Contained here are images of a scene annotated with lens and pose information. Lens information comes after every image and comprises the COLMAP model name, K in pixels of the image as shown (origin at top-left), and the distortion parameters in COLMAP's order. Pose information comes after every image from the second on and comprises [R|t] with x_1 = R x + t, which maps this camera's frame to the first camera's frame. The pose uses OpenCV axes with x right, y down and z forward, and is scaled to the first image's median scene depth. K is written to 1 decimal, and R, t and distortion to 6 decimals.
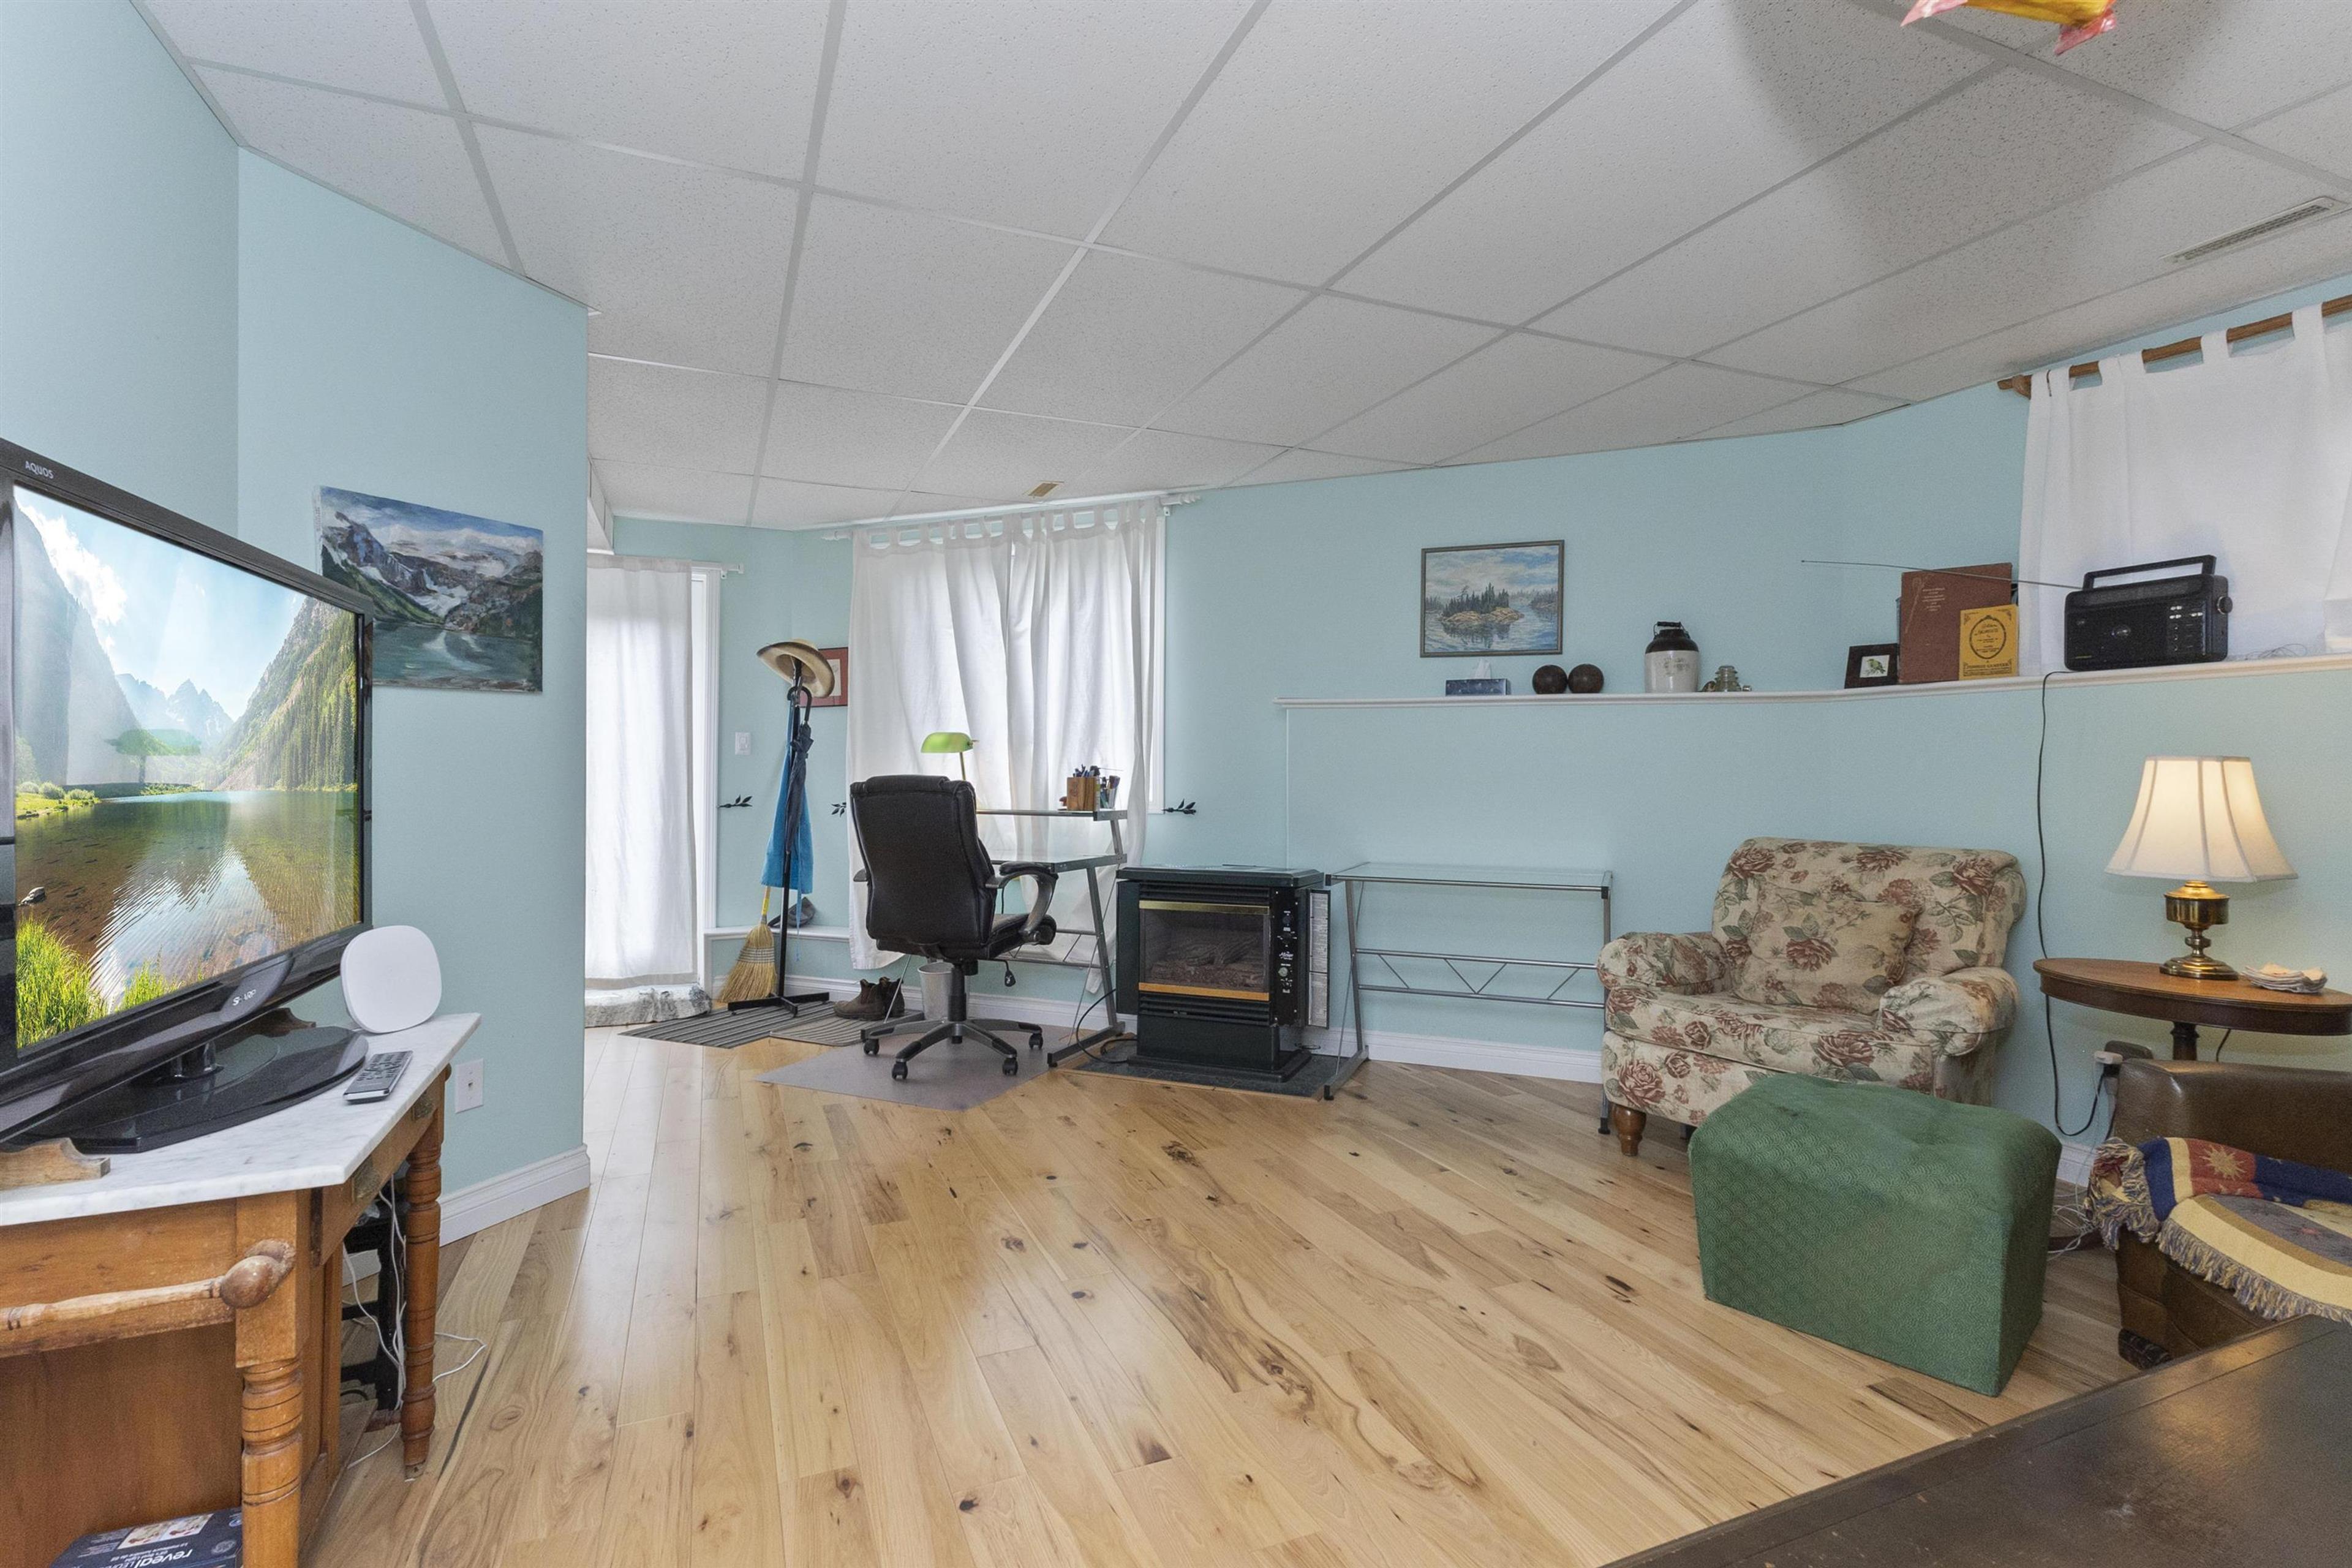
lens RADIAL K [[1093.0, 0, 1158.1], [0, 1093.0, 760.6], [0, 0, 1]] dist [0.014128, -0.000880]
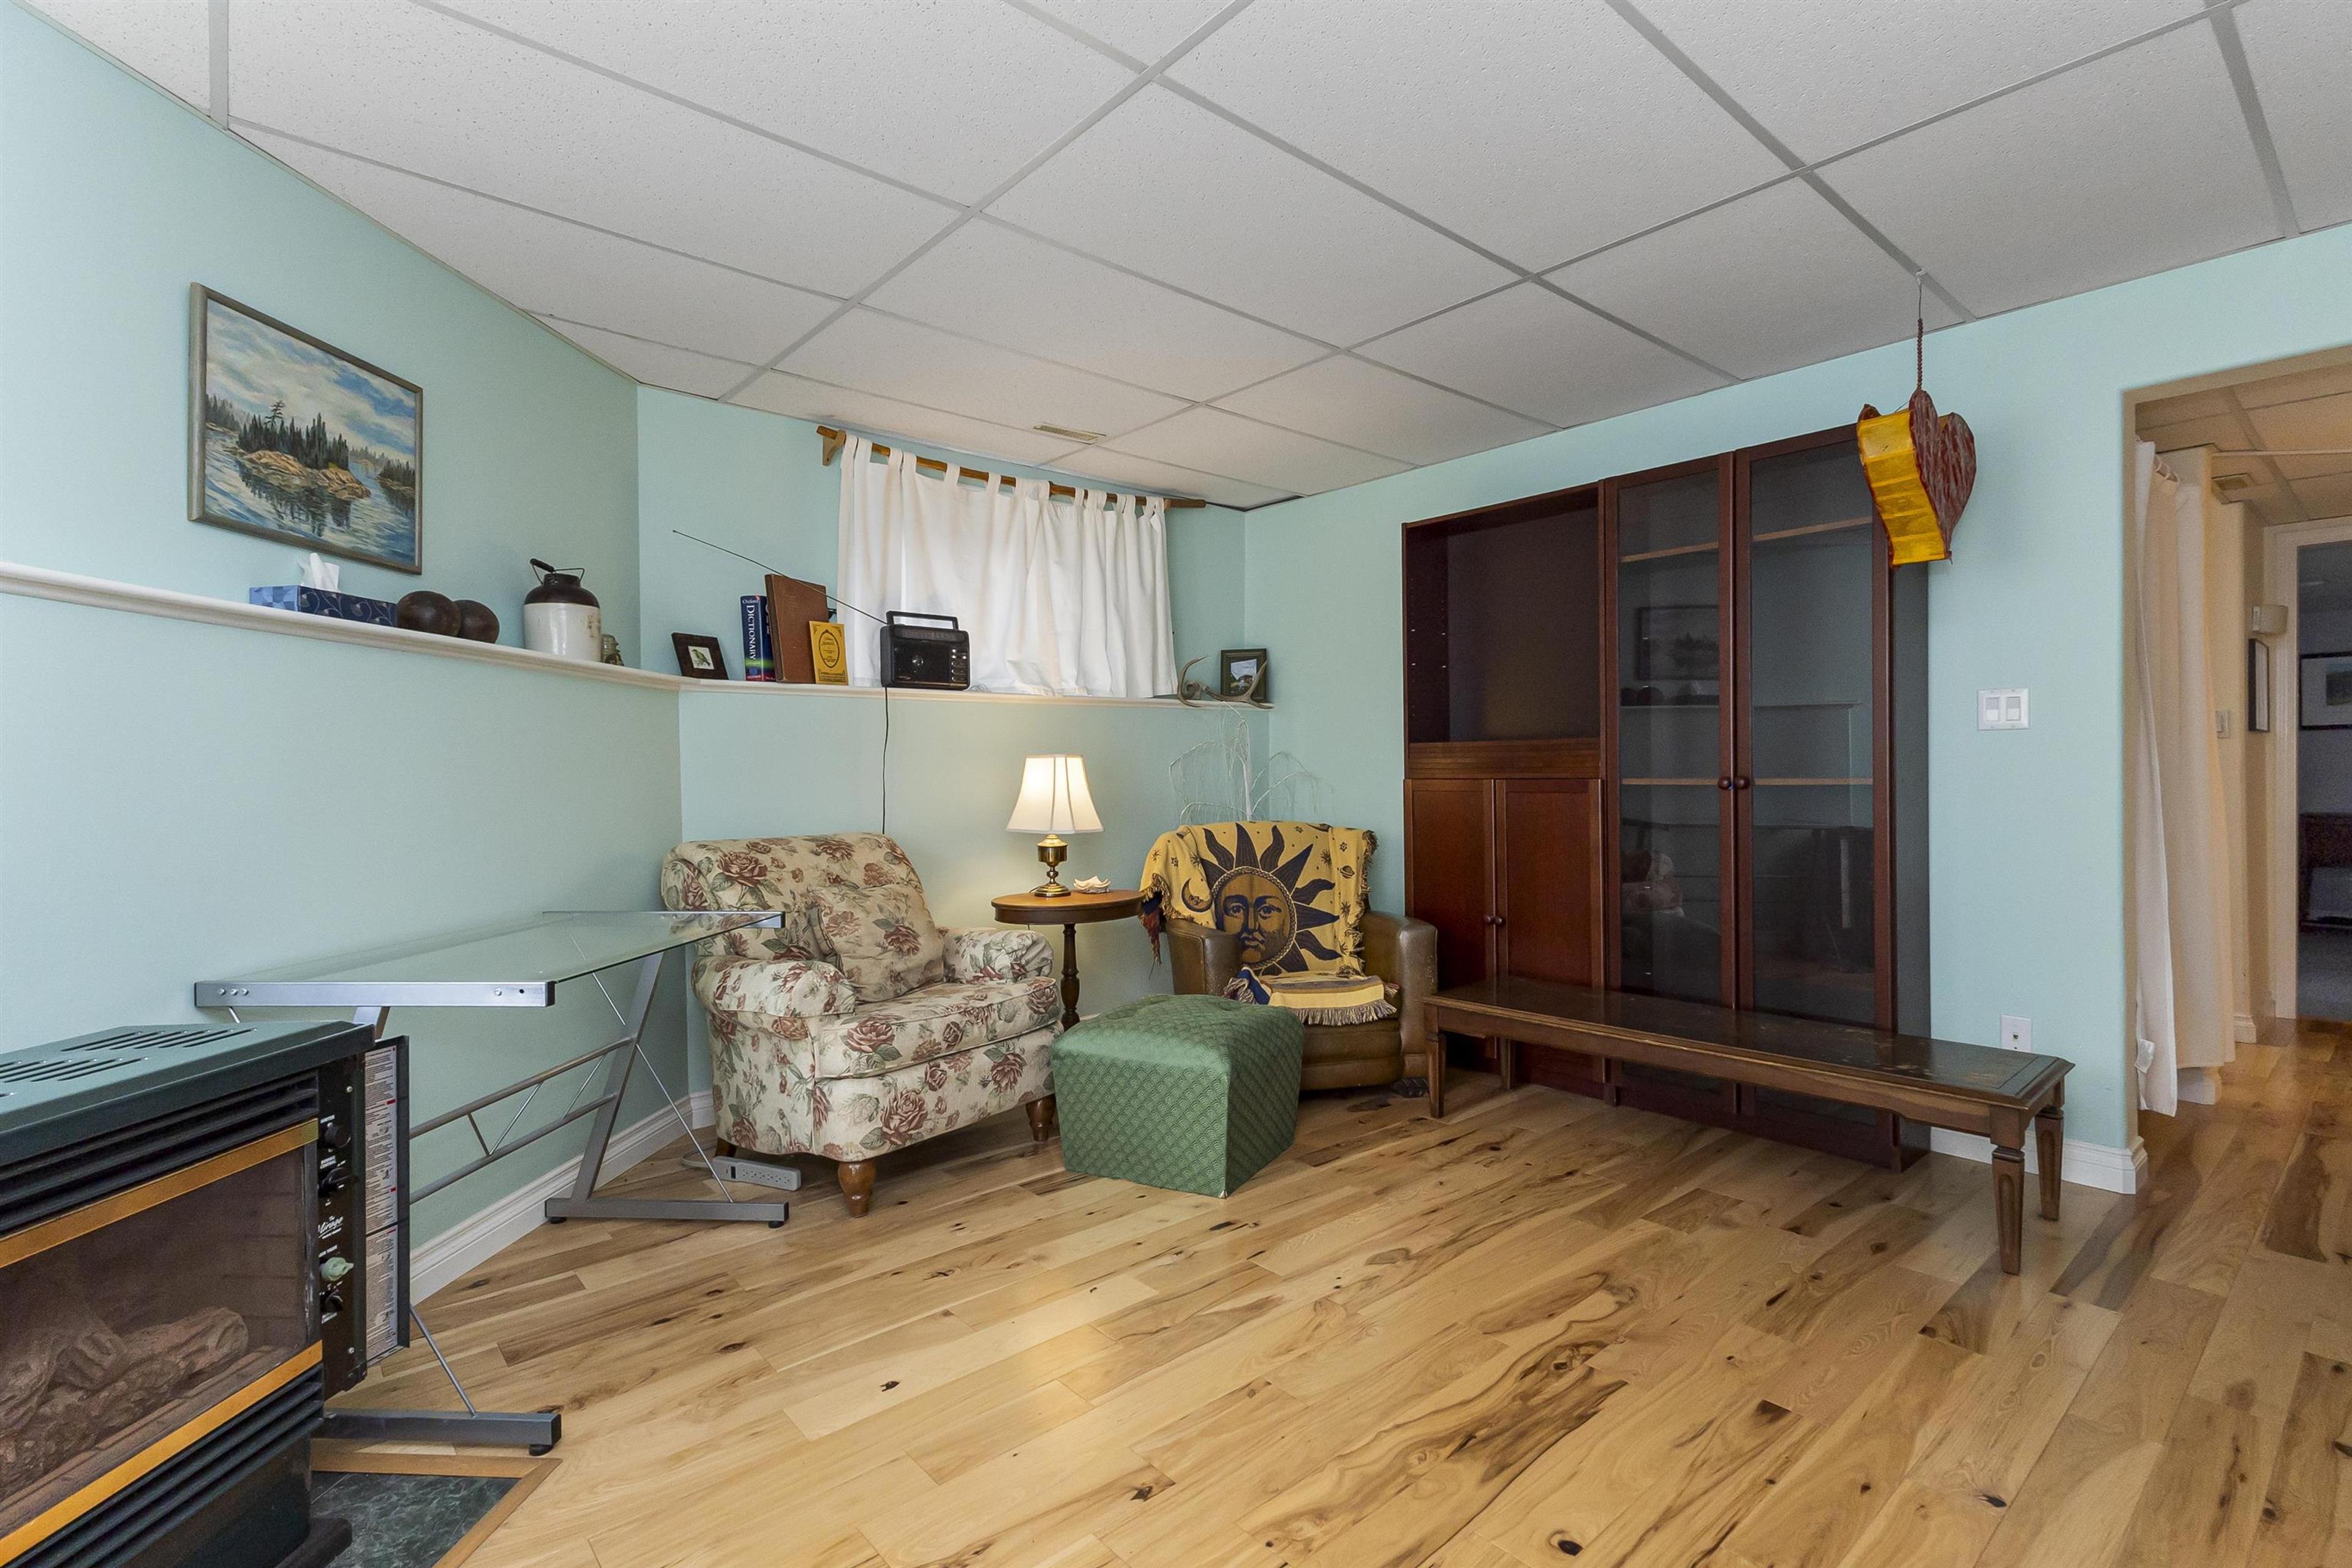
lens RADIAL K [[1093.0, 0, 1172.7], [0, 1093.0, 782.1], [0, 0, 1]] dist [0.014128, -0.000880]
pose [[-0.314380, -0.013567, 0.949200, -0.459488], [-0.003104, 0.999907, 0.013264, 0.010951], [-0.949292, 0.001223, -0.314393, 1.057039]]
